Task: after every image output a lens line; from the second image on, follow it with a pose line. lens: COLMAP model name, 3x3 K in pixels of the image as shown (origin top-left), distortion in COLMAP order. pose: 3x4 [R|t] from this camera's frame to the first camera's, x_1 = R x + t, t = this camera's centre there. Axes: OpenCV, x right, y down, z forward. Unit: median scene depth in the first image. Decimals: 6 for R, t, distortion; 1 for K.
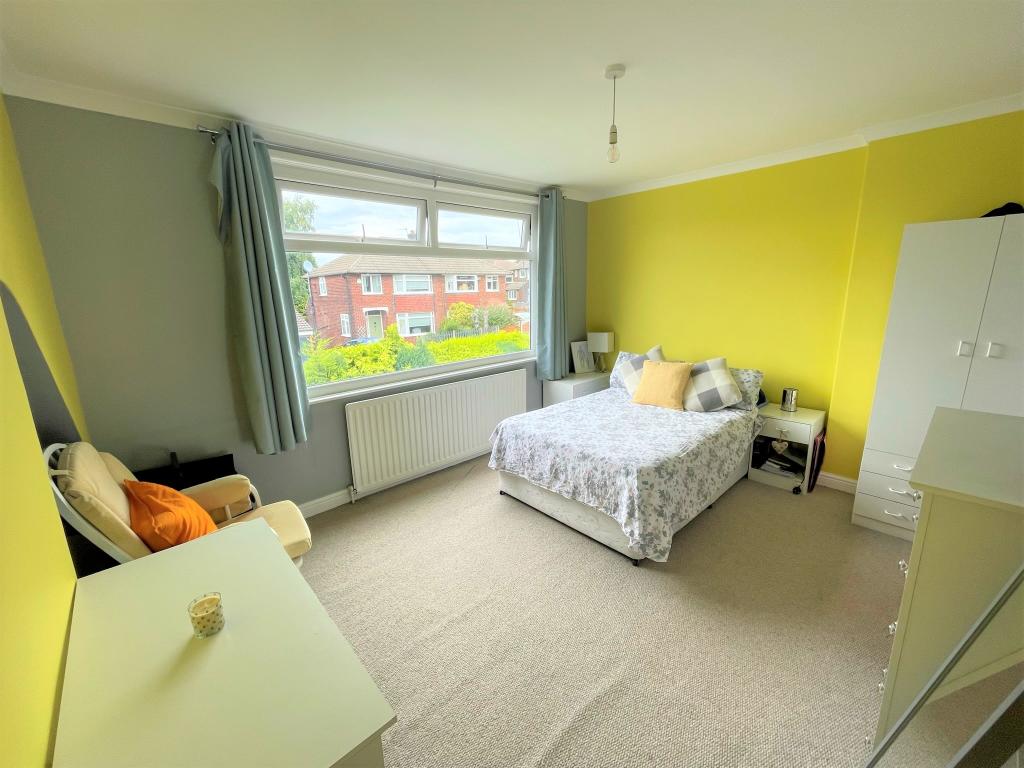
lens RADIAL K [[412.8, 0, 514.6], [0, 412.8, 381.4], [0, 0, 1]] dist [-0.002214, 0.000132]
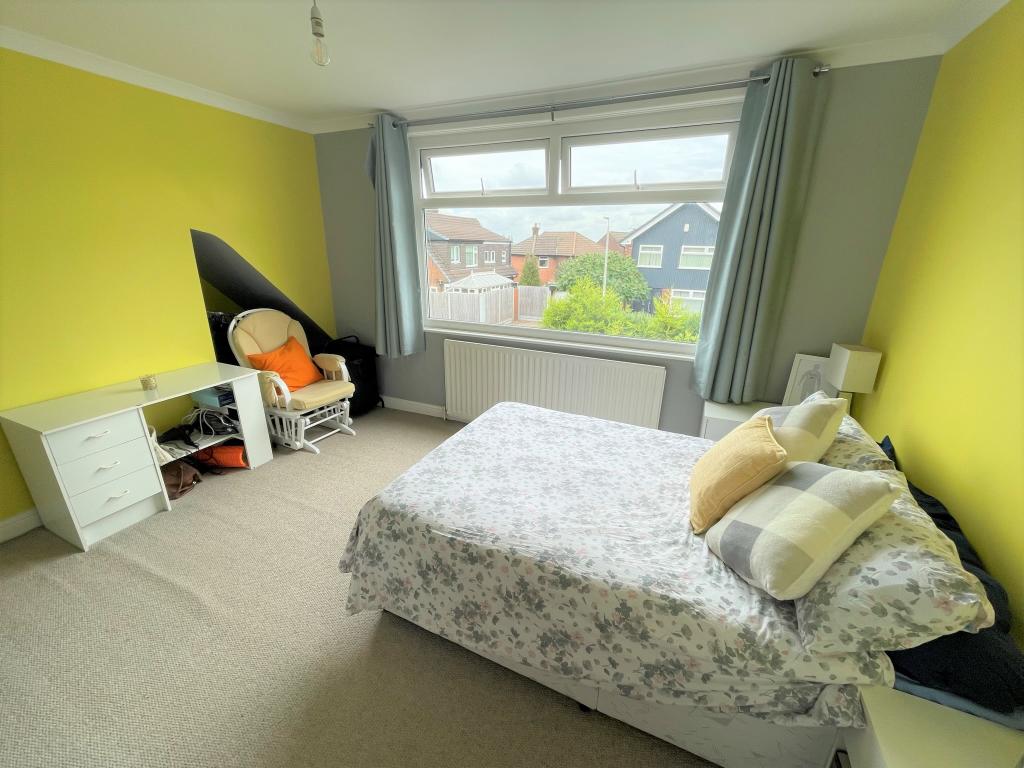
lens RADIAL K [[412.8, 0, 514.6], [0, 412.8, 381.4], [0, 0, 1]] dist [-0.002214, 0.000132]
pose [[0.389011, 0.319462, -0.864069, 0.678355], [-0.227236, 0.942241, 0.246060, -0.154735], [0.892768, 0.100628, 0.439135, 0.607207]]
